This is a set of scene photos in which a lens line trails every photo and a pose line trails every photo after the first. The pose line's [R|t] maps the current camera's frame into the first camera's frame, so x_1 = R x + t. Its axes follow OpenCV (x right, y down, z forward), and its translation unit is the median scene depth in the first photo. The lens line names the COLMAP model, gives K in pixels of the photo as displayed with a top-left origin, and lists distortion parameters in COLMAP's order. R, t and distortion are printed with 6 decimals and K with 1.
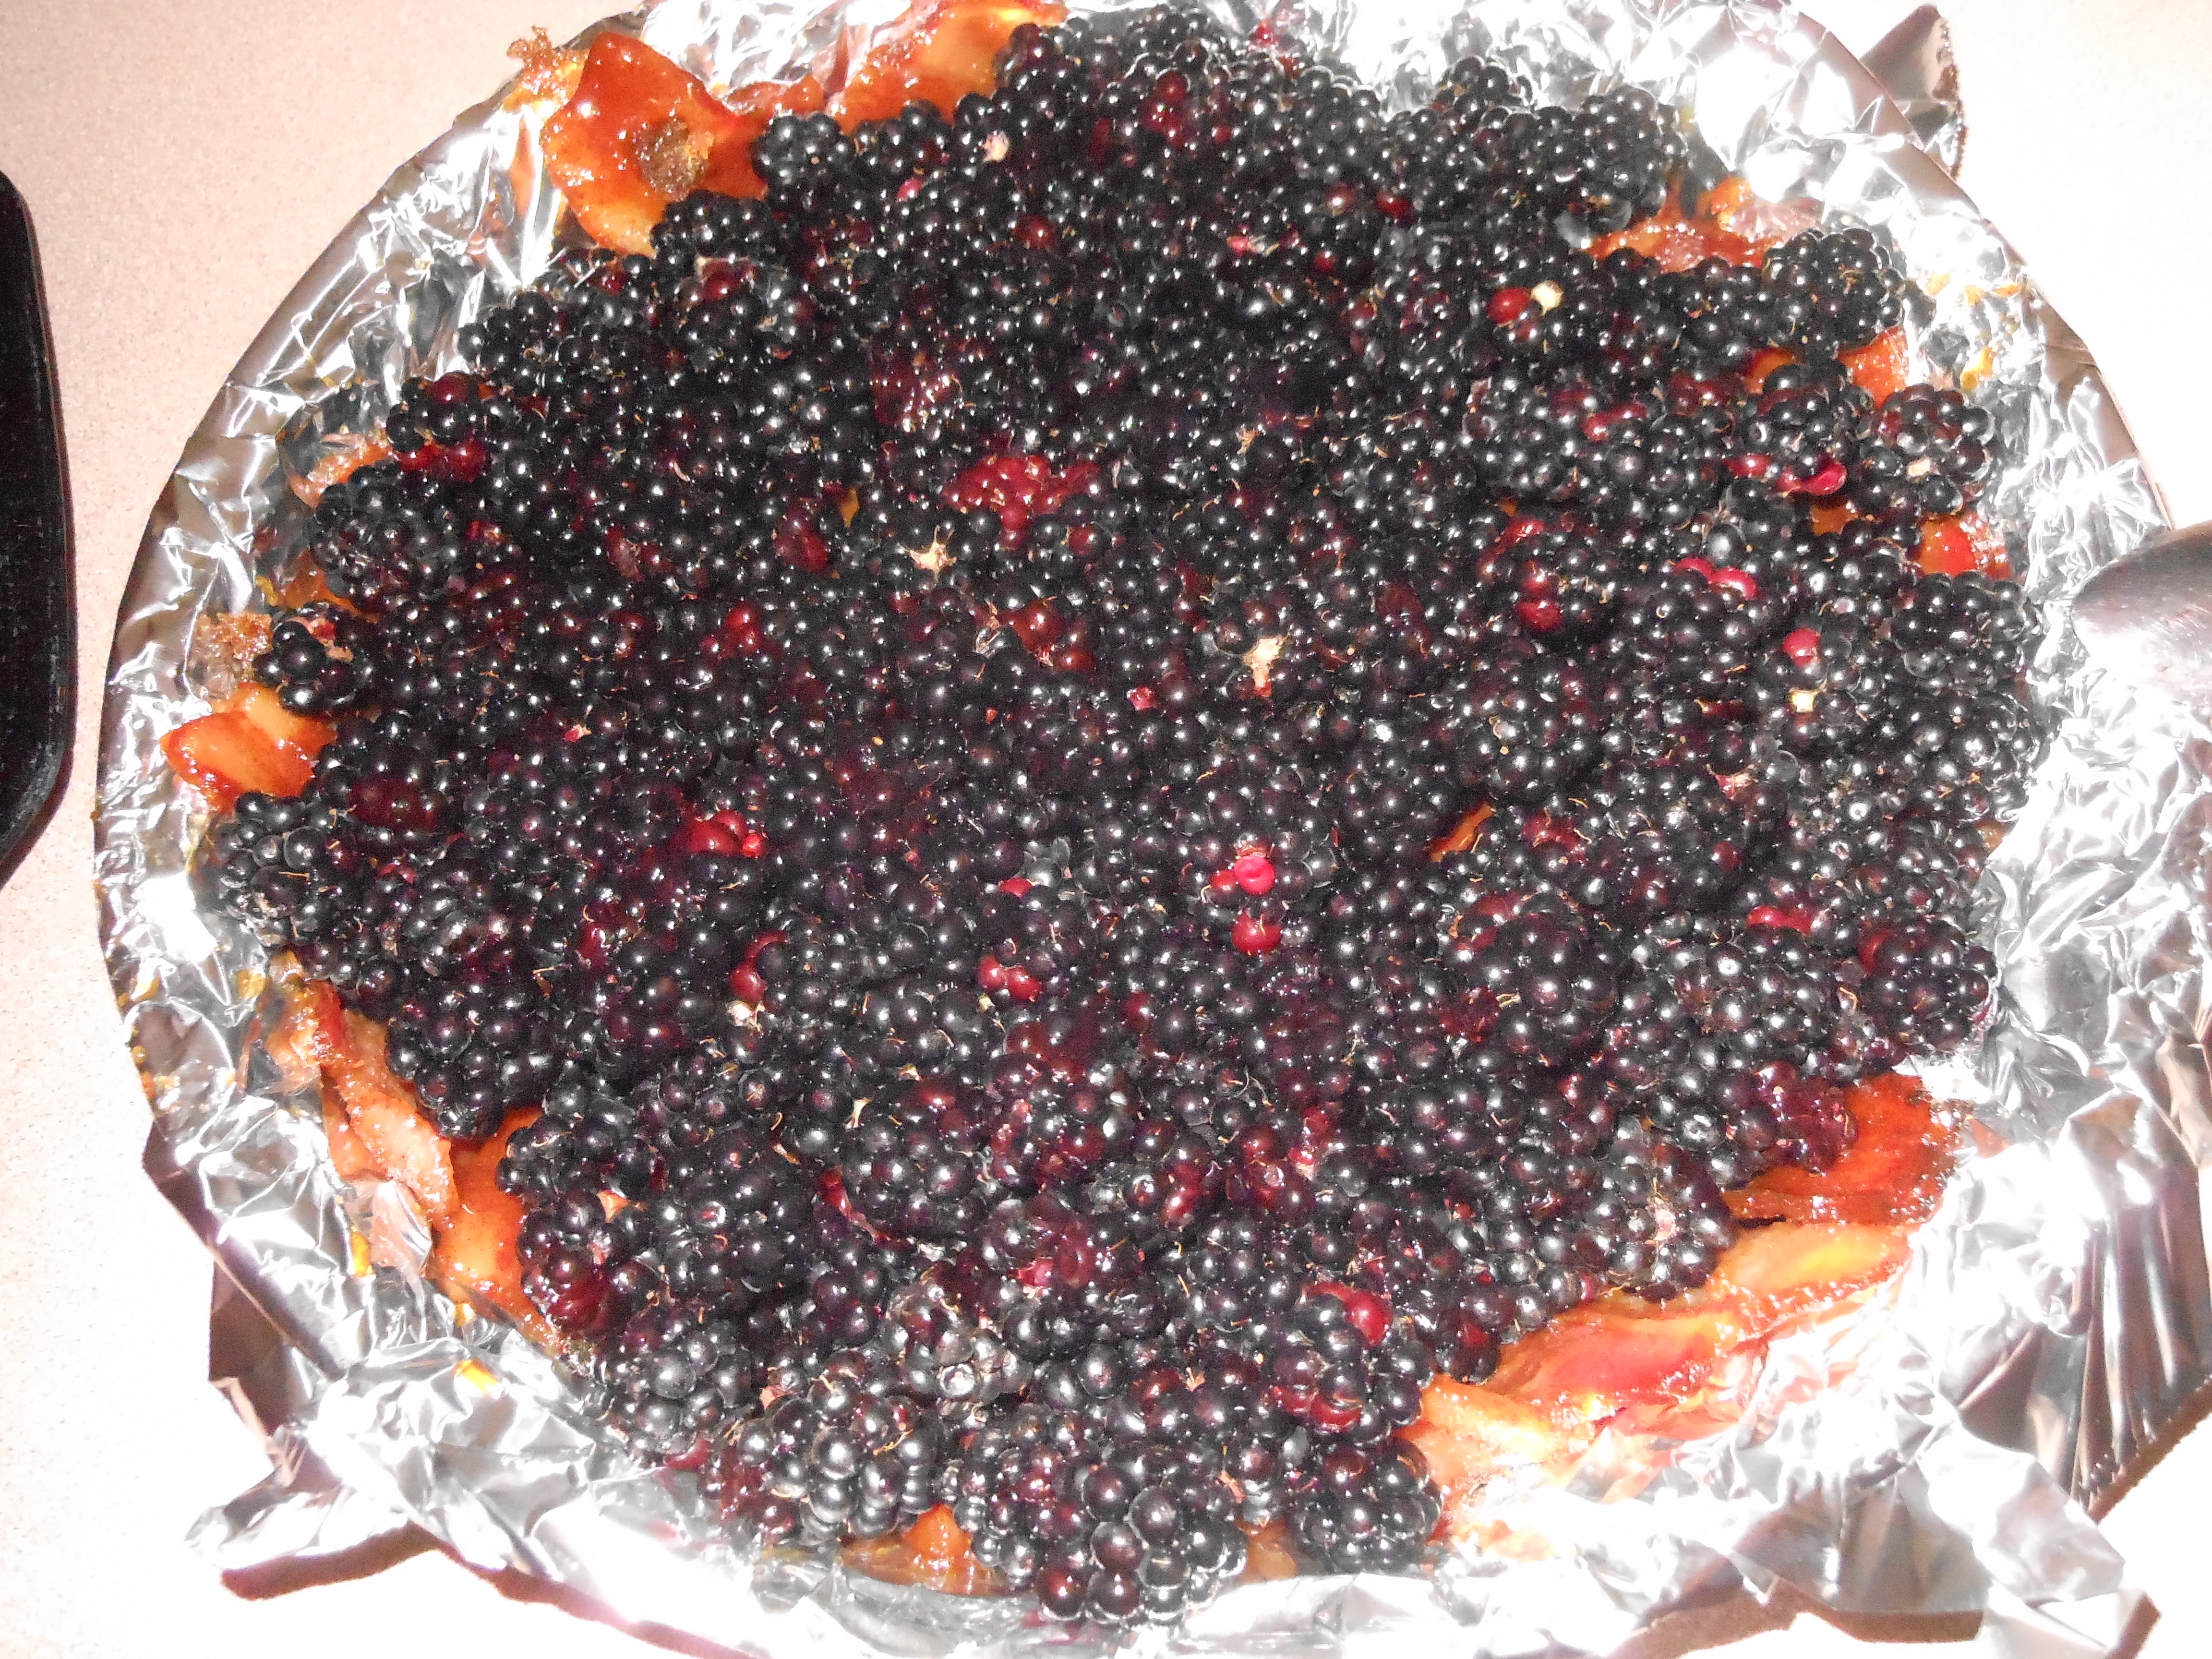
lens RADIAL K [[2148.1, 0, 1101.3], [0, 2148.1, 836.2], [0, 0, 1]] dist [-0.000682, 0.000000]
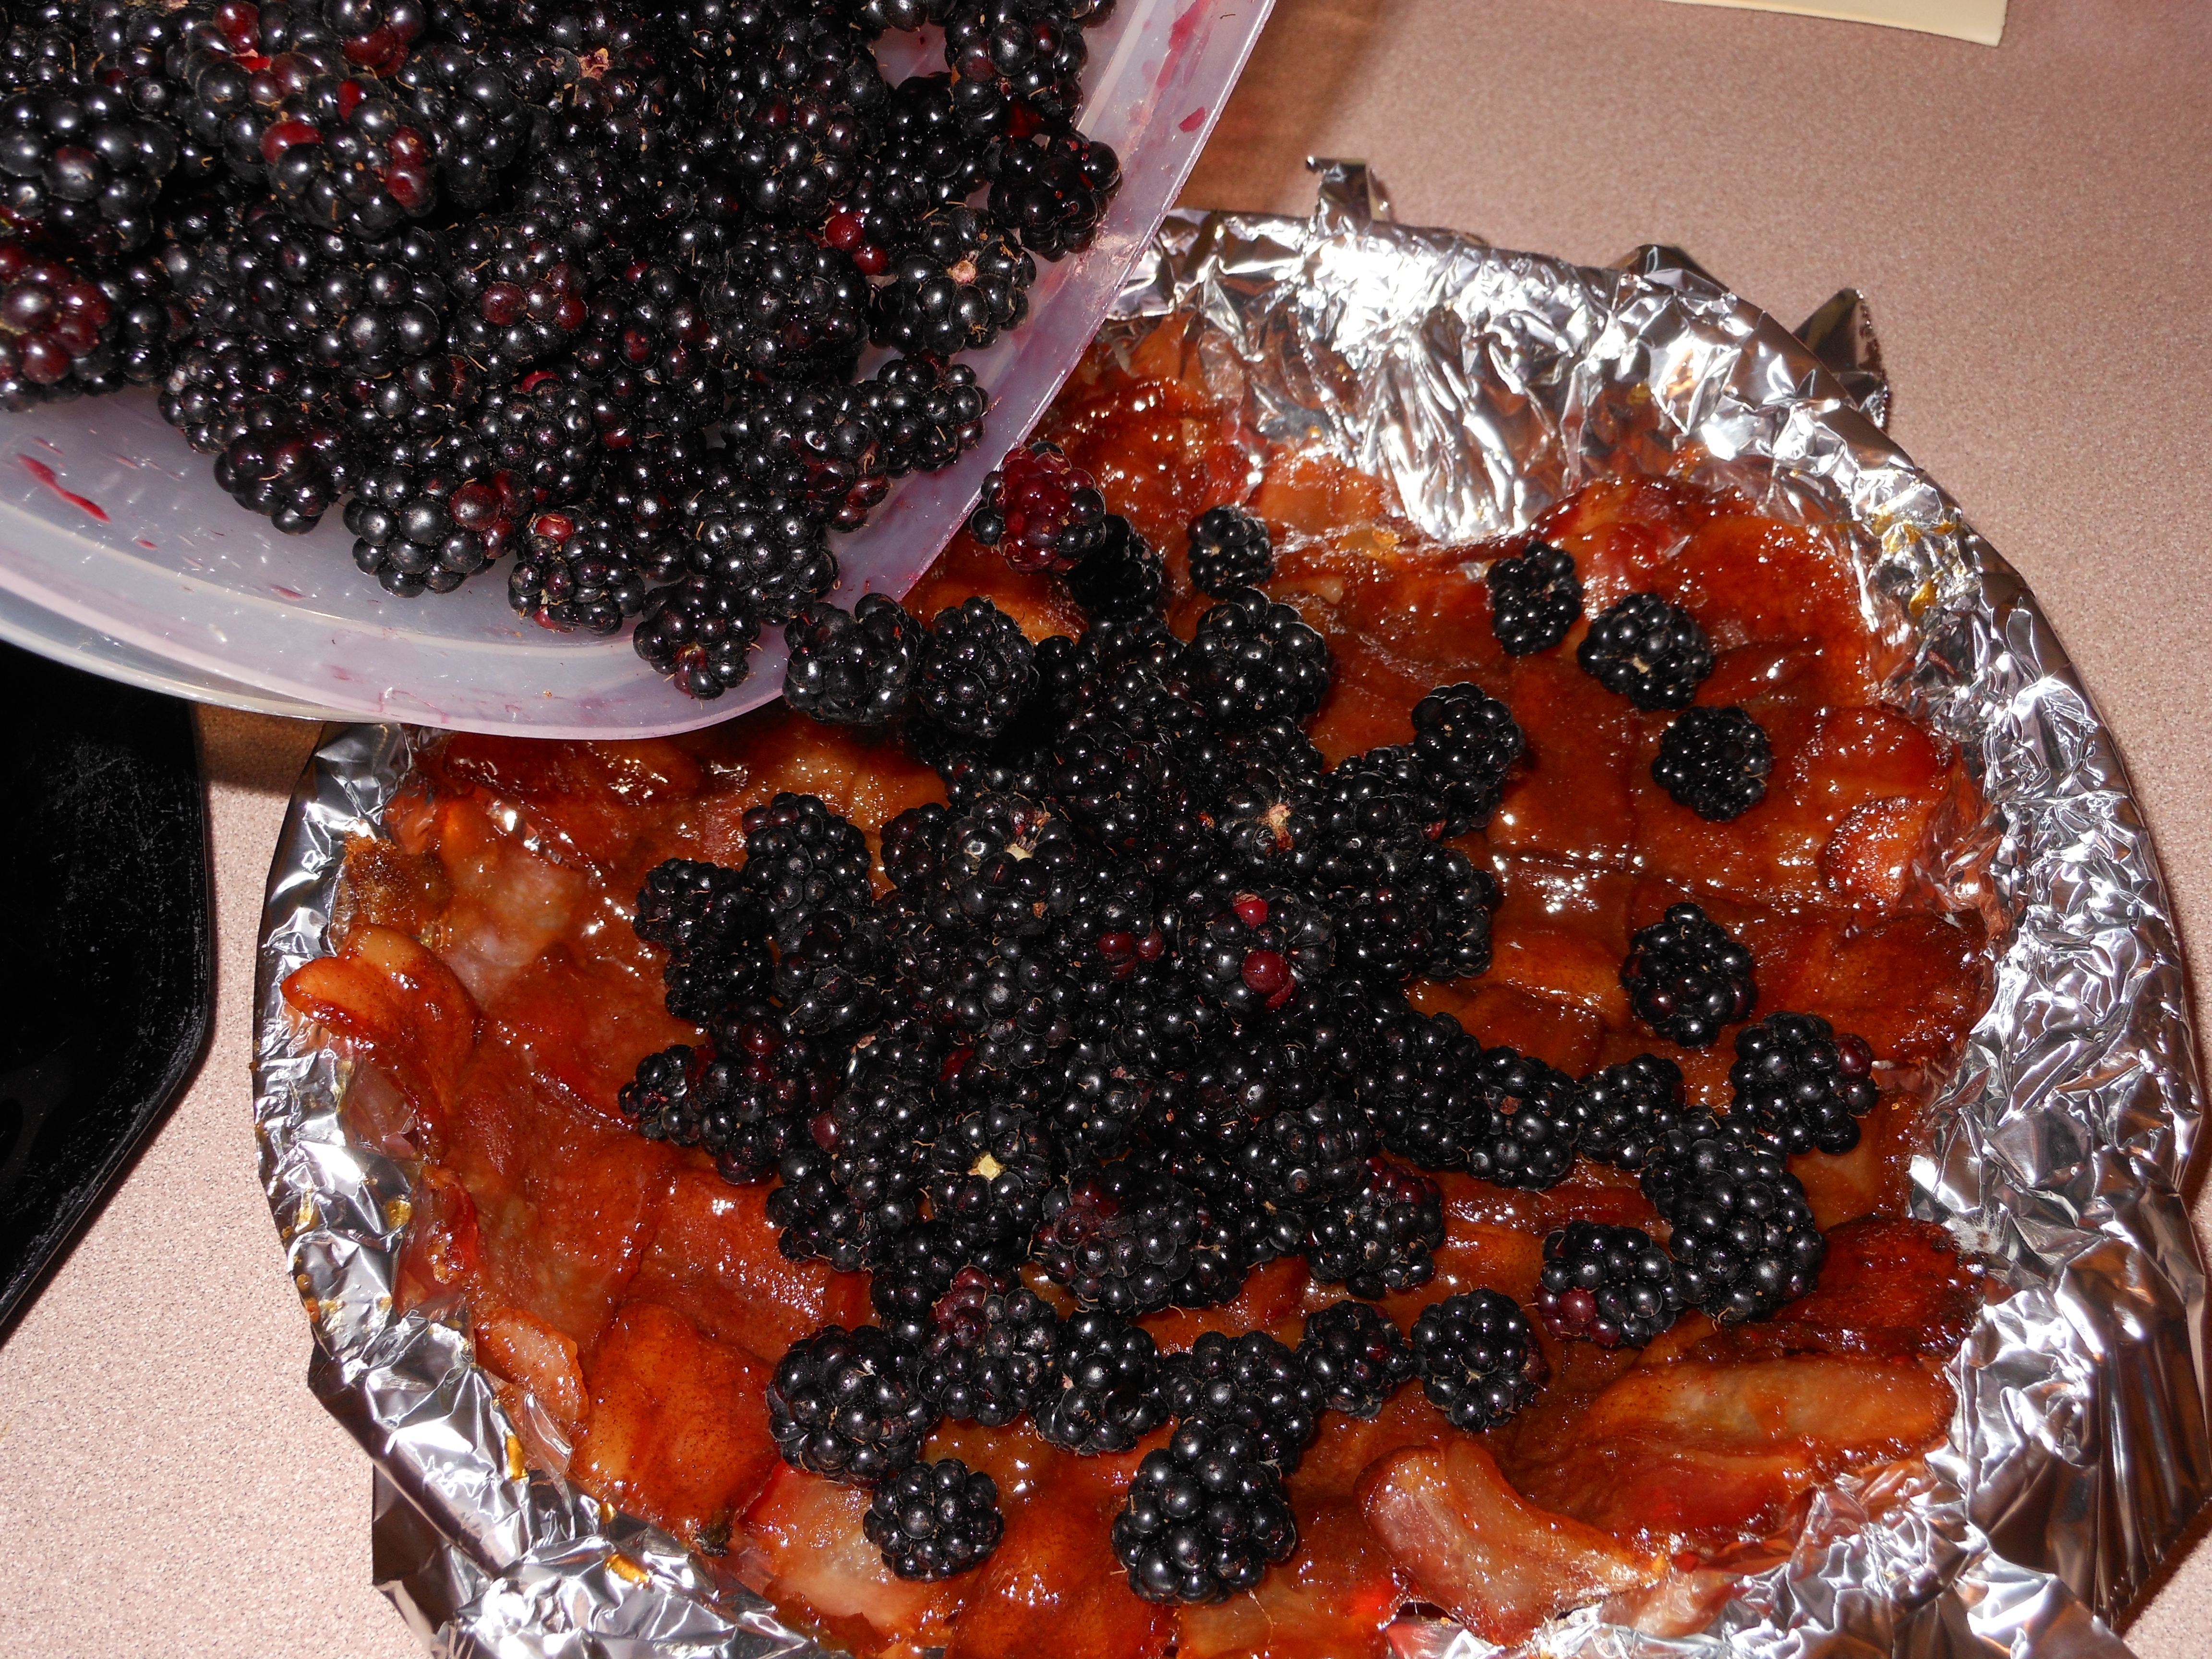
lens RADIAL K [[2148.1, 0, 1104.5], [0, 2148.1, 832.2], [0, 0, 1]] dist [-0.000682, 0.000000]
pose [[0.999114, -0.039418, 0.014737, -0.048113], [0.040897, 0.992031, -0.119176, 0.021281], [-0.009922, 0.119673, 0.992764, -0.112223]]
